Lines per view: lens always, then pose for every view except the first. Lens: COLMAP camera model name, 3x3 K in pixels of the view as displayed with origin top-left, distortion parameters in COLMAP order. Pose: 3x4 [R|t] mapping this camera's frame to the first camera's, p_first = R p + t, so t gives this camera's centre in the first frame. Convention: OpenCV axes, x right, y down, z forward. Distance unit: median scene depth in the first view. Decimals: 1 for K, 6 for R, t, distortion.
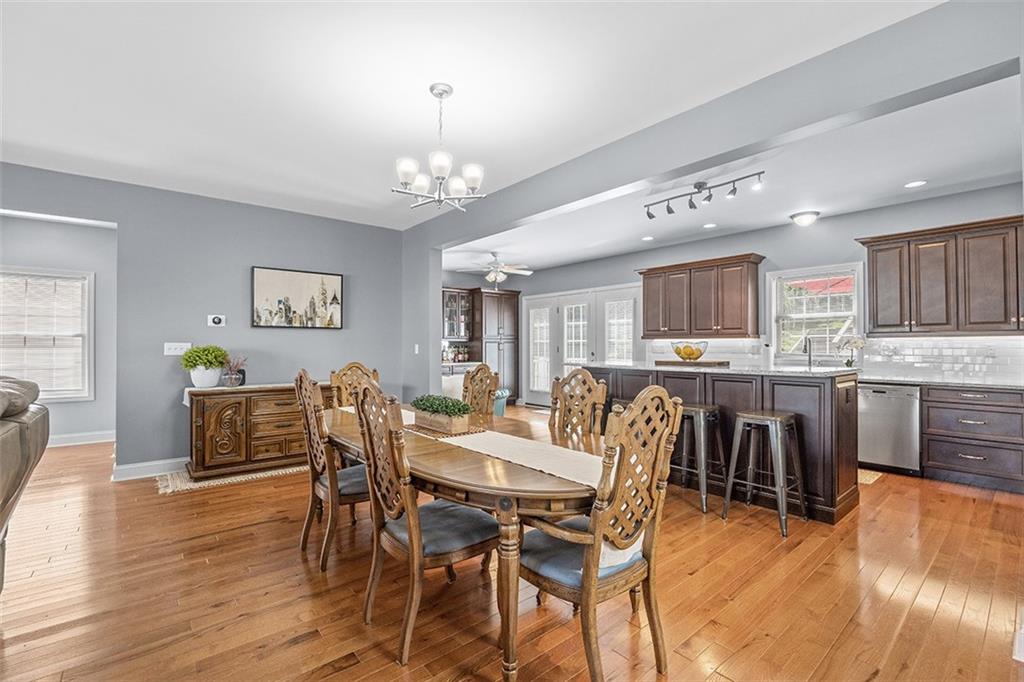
lens RADIAL K [[456.9, 0, 509.4], [0, 456.9, 343.4], [0, 0, 1]] dist [-0.010735, 0.000506]
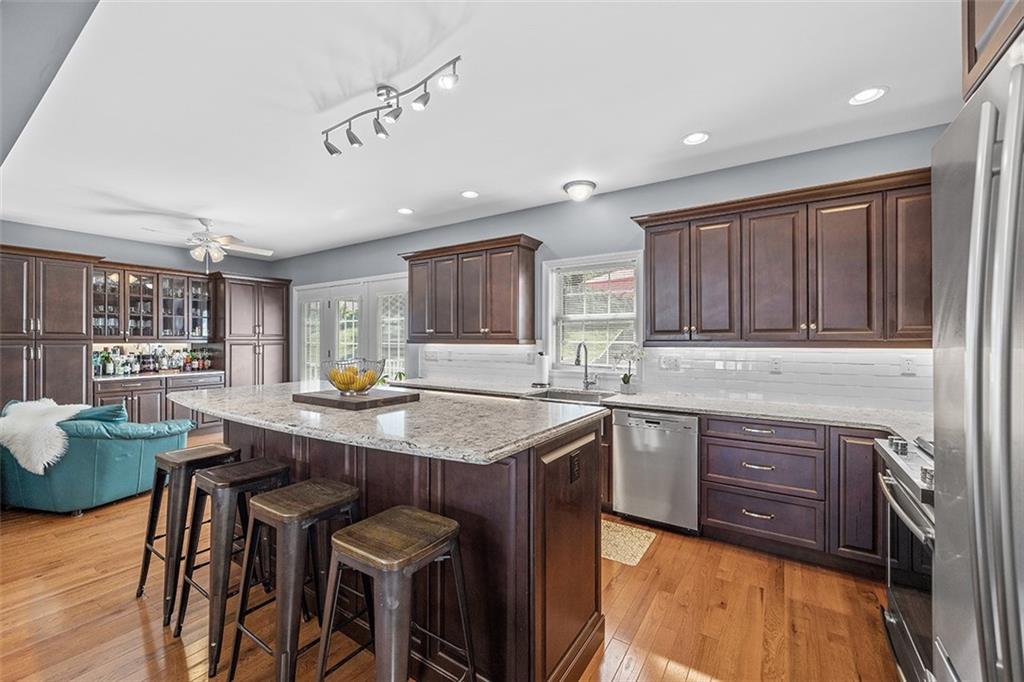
lens RADIAL K [[415.2, 0, 513.0], [0, 415.2, 340.0], [0, 0, 1]] dist [0.003247, -0.000041]
pose [[0.961768, 0.004282, 0.273832, 0.346163], [-0.004773, 0.999988, 0.001128, -0.021599], [-0.273824, -0.002392, 0.961777, 0.348606]]
